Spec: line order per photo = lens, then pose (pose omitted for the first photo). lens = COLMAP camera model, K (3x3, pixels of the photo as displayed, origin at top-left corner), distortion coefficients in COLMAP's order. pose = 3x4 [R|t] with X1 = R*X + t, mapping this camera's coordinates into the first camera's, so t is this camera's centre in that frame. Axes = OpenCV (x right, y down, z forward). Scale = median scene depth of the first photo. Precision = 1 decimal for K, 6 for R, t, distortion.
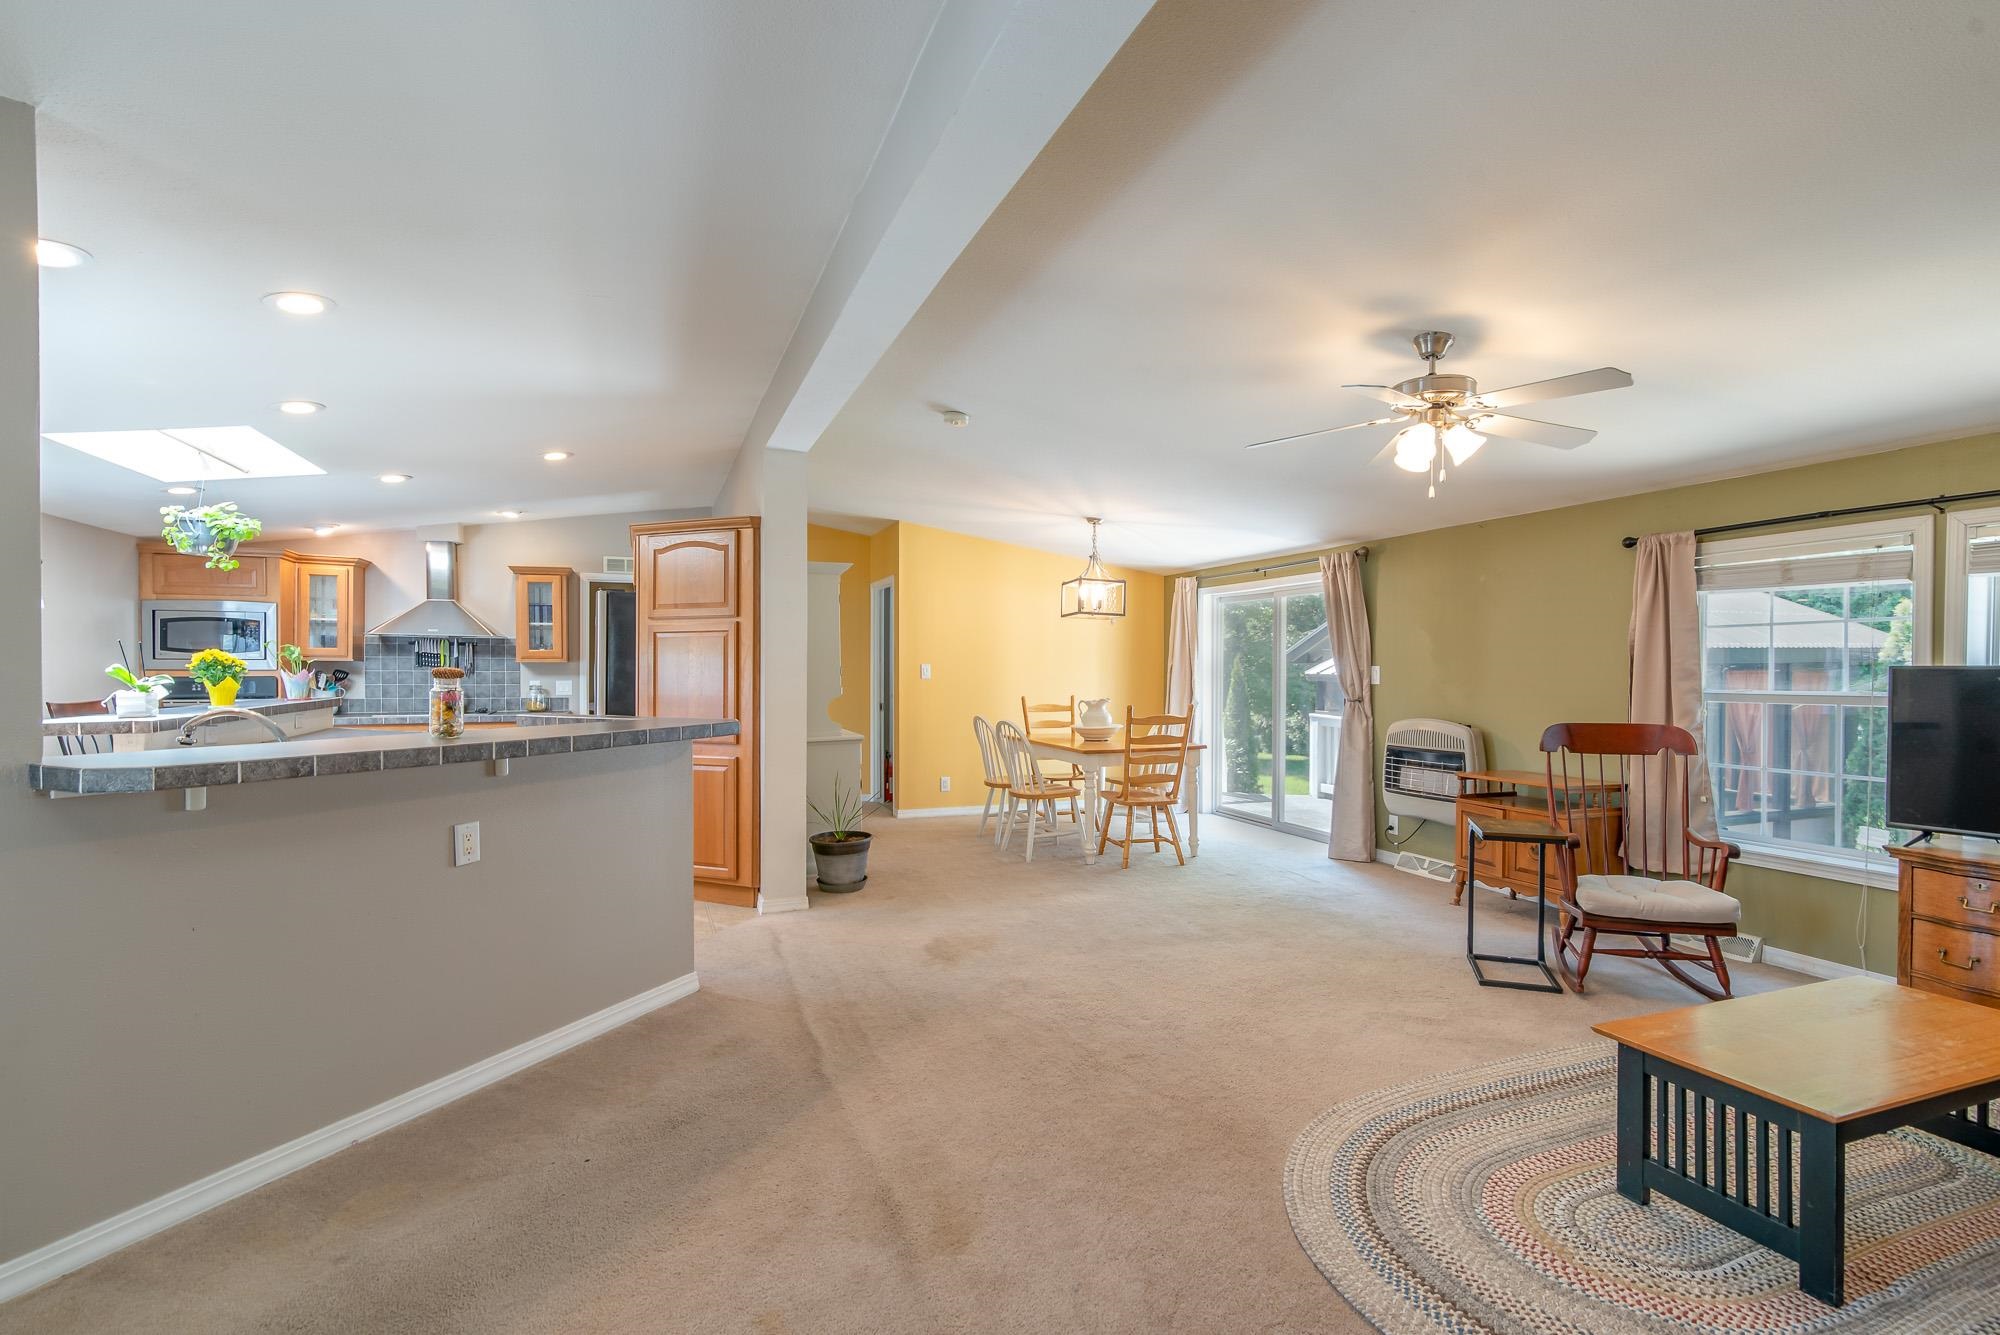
lens RADIAL K [[937.1, 0, 1005.2], [0, 937.1, 681.7], [0, 0, 1]] dist [-0.002623, 0.001648]
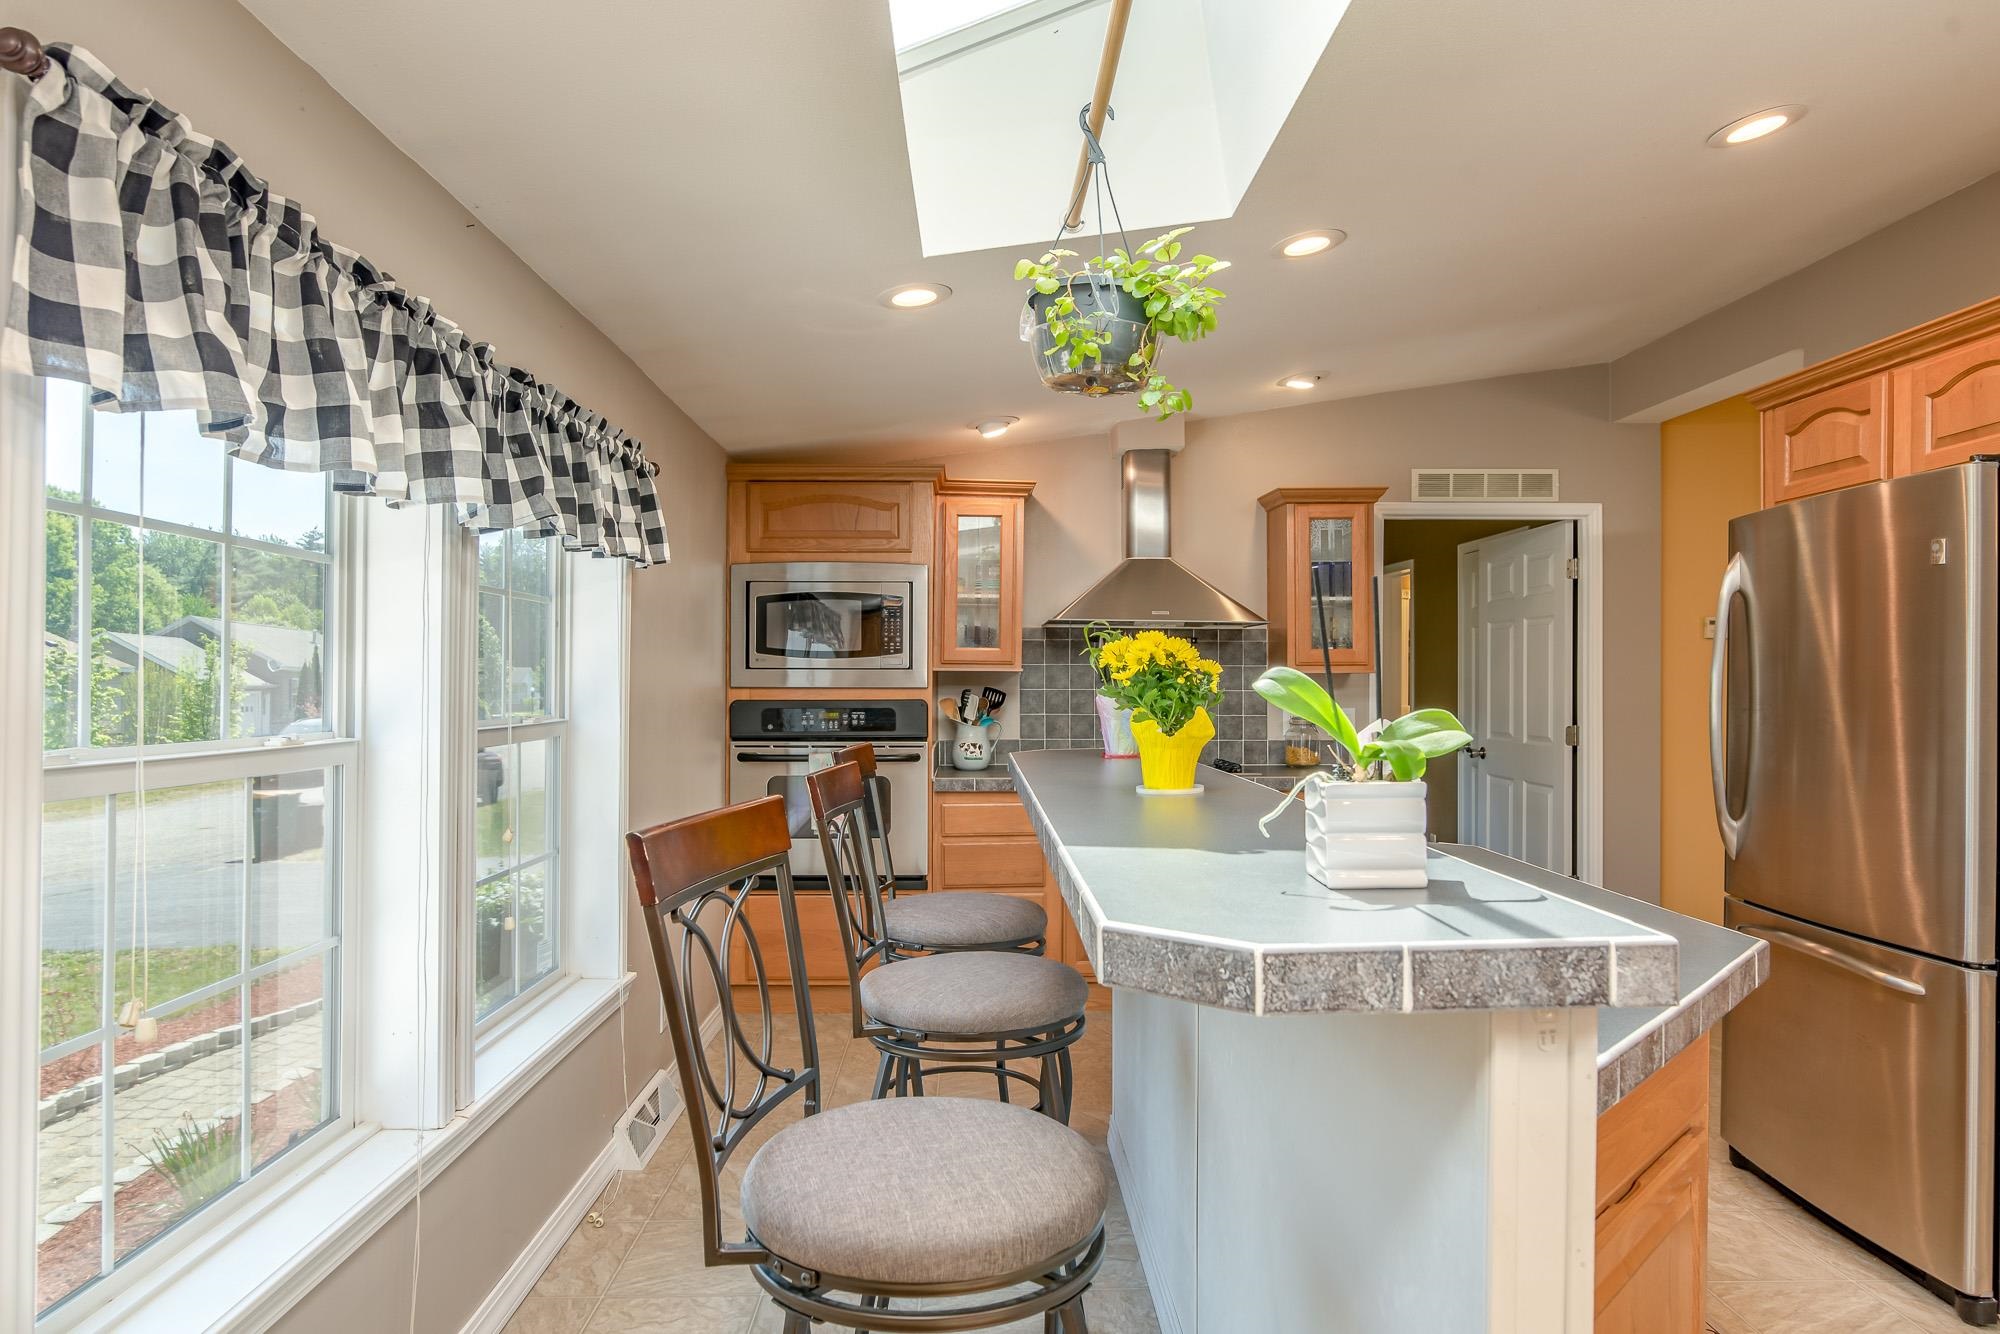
lens RADIAL K [[1186.9, 0, 1011.4], [0, 1186.9, 673.2], [0, 0, 1]] dist [0.001043, 0.001700]
pose [[0.940721, -0.003923, -0.339158, -0.522366], [-0.004564, 0.999696, -0.024223, -0.005072], [0.339150, 0.024335, 0.940418, 0.388853]]
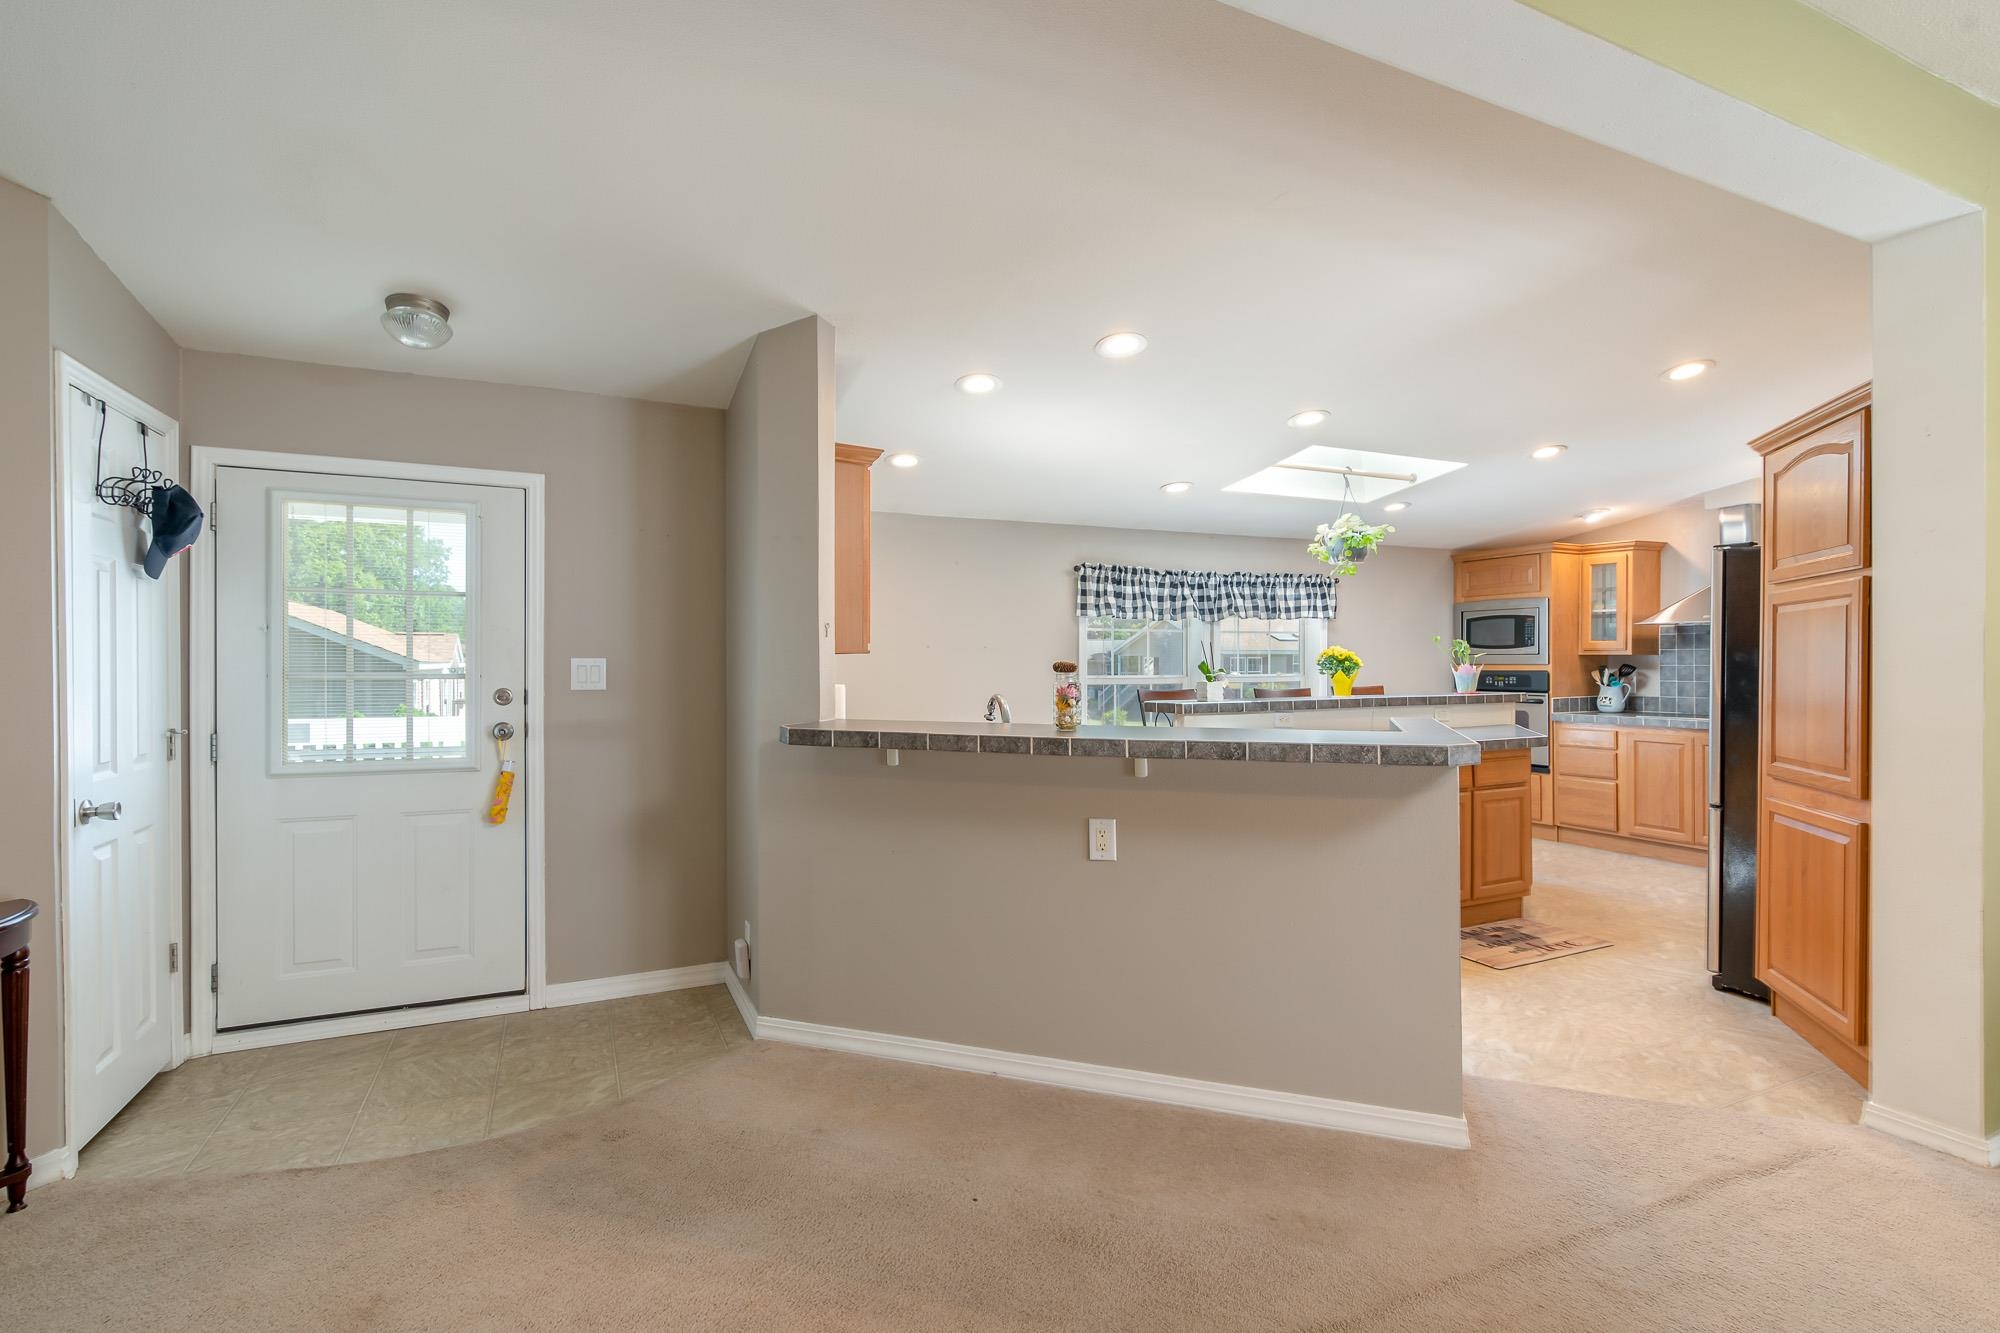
lens RADIAL K [[937.1, 0, 1008.7], [0, 937.1, 667.0], [0, 0, 1]] dist [-0.002623, 0.001648]
pose [[0.079166, 0.003853, -0.996854, 0.178949], [-0.013973, 0.999899, 0.002755, -0.004734], [0.996764, 0.013711, 0.079212, 0.363471]]
